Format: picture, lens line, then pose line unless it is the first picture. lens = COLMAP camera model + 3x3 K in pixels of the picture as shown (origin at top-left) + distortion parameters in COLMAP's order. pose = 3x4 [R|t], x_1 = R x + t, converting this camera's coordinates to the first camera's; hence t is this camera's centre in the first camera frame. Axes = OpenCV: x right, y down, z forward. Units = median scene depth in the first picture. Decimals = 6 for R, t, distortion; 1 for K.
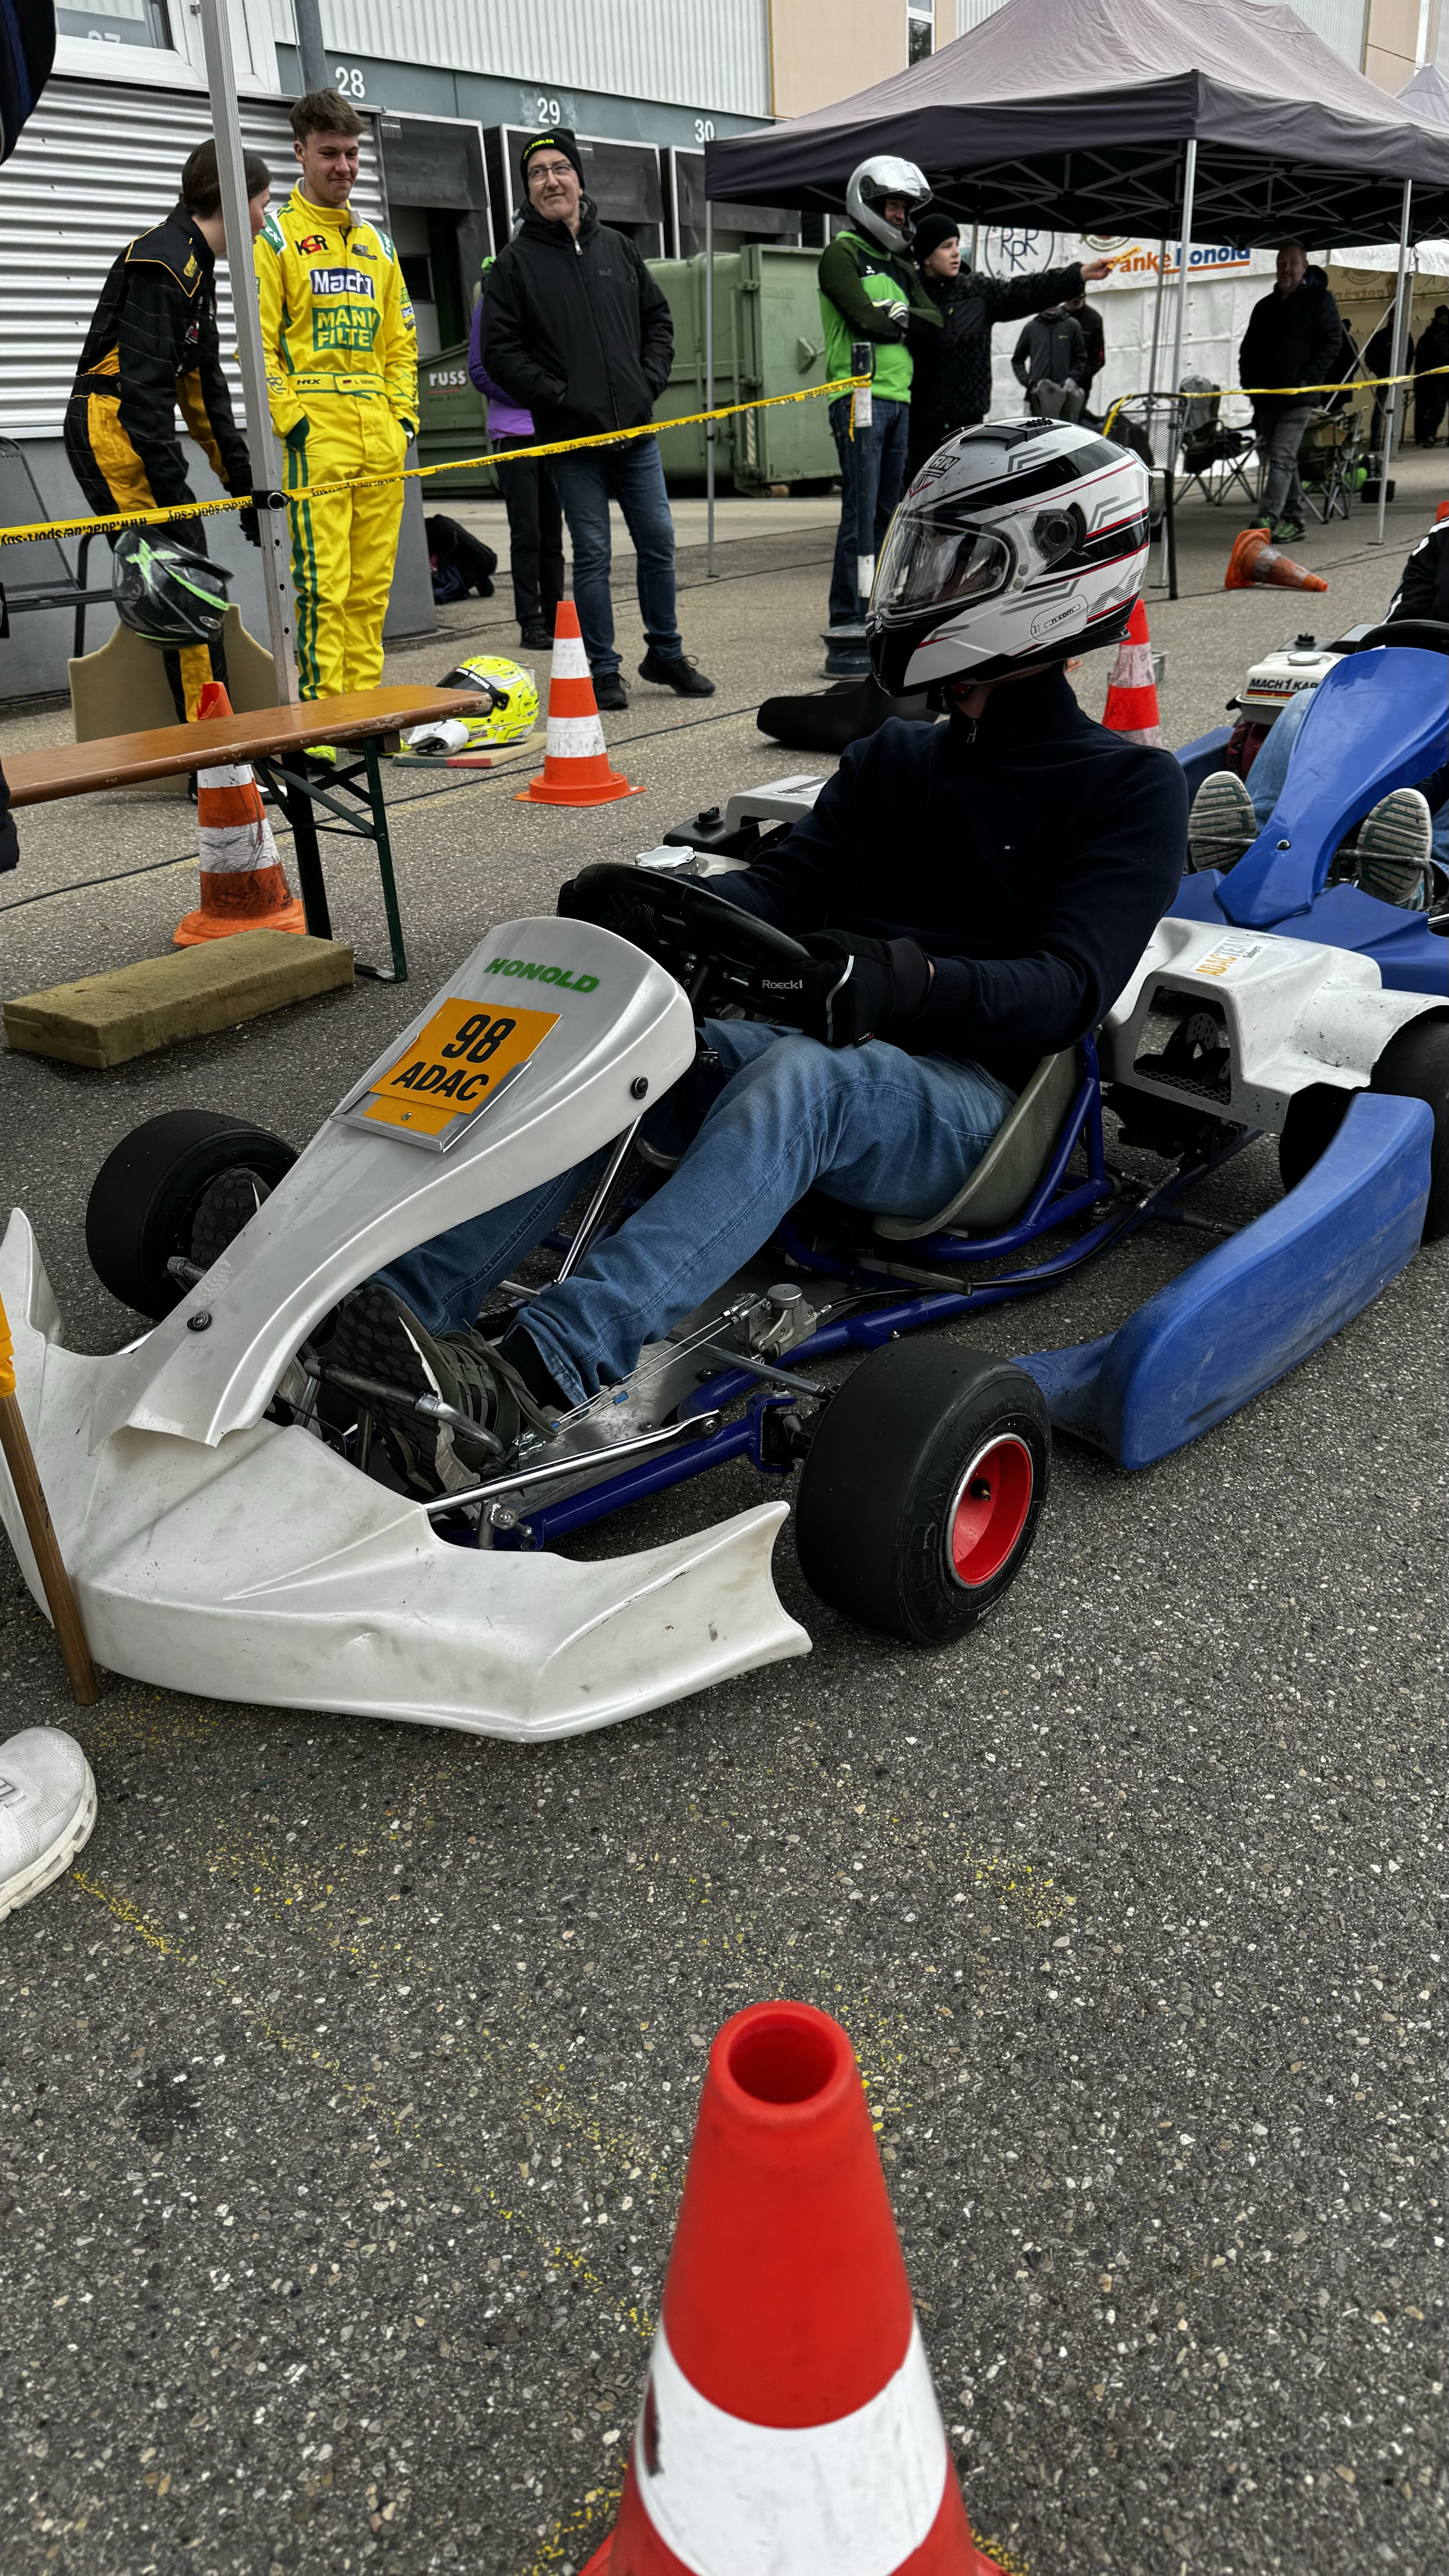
lens RADIAL K [[1863.7, 0, 729.3], [0, 1863.7, 1265.9], [0, 0, 1]] dist [0.010757, -0.007866]
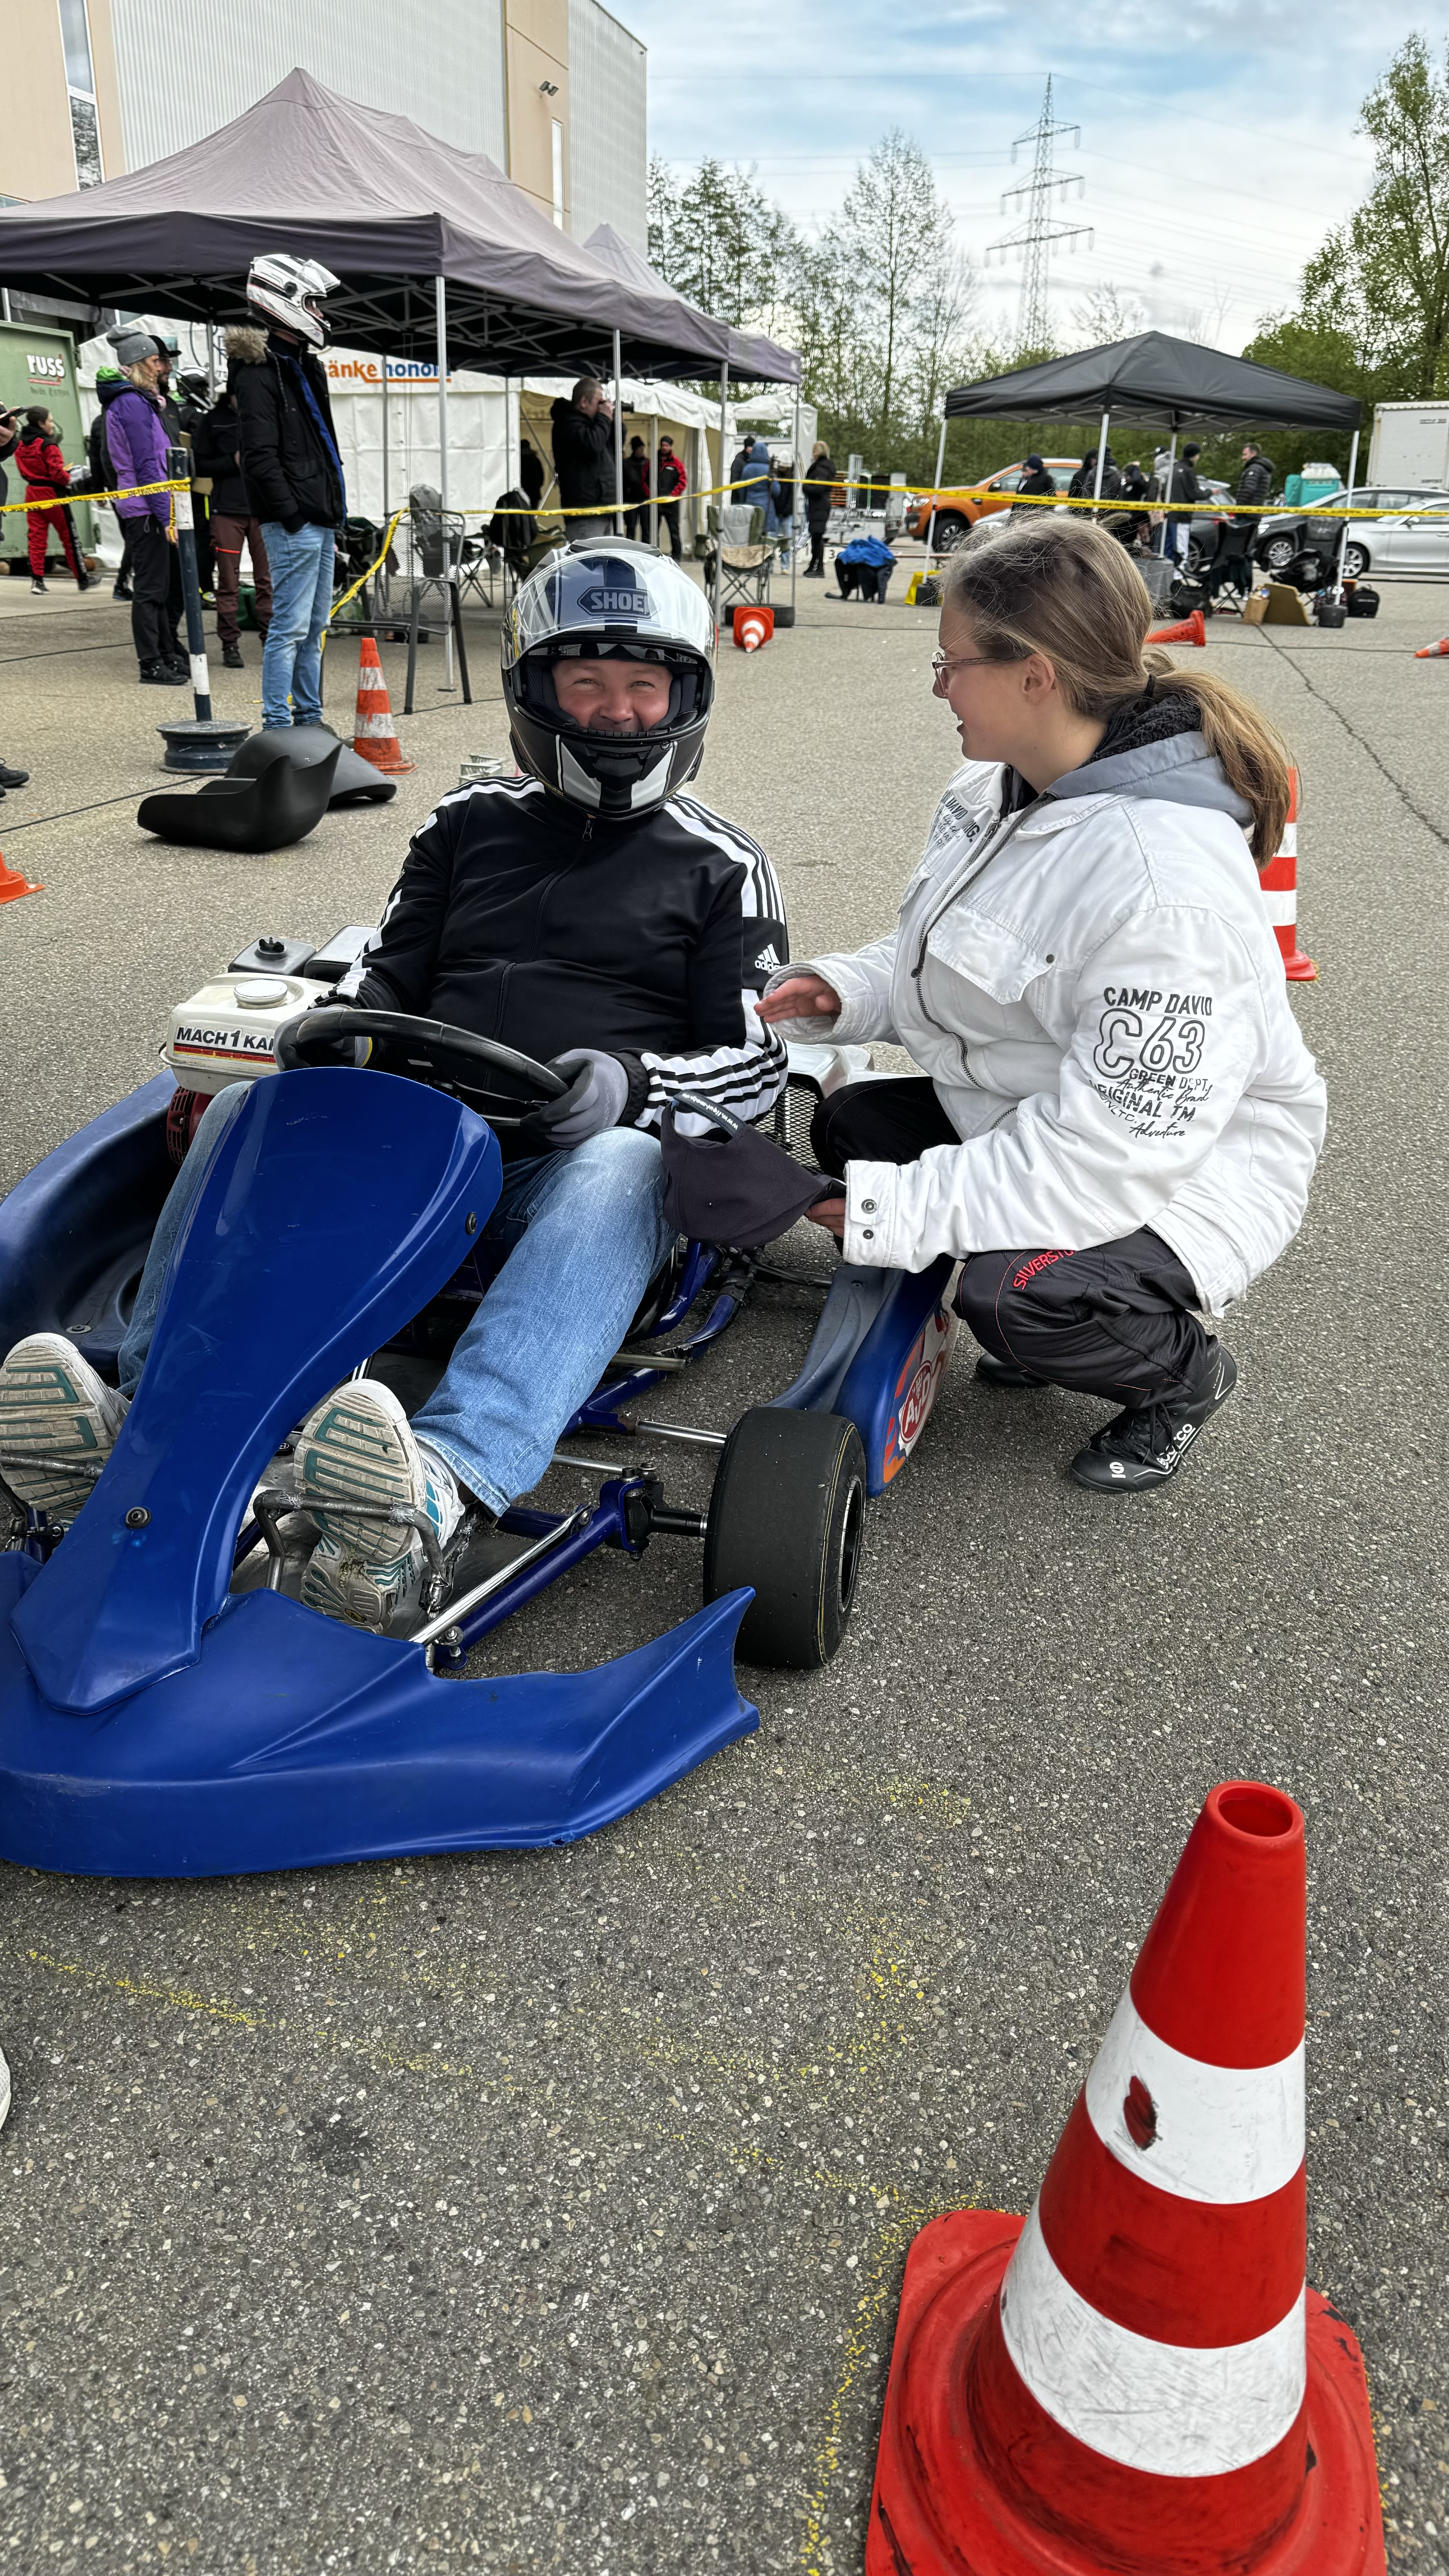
lens RADIAL K [[1876.7, 0, 725.8], [0, 1876.7, 1274.8], [0, 0, 1]] dist [0.016446, -0.018806]
pose [[0.912532, -0.096240, 0.397522, -0.478887], [0.110184, 0.993835, -0.012326, -0.015483], [-0.393885, 0.055049, 0.917510, -0.125156]]
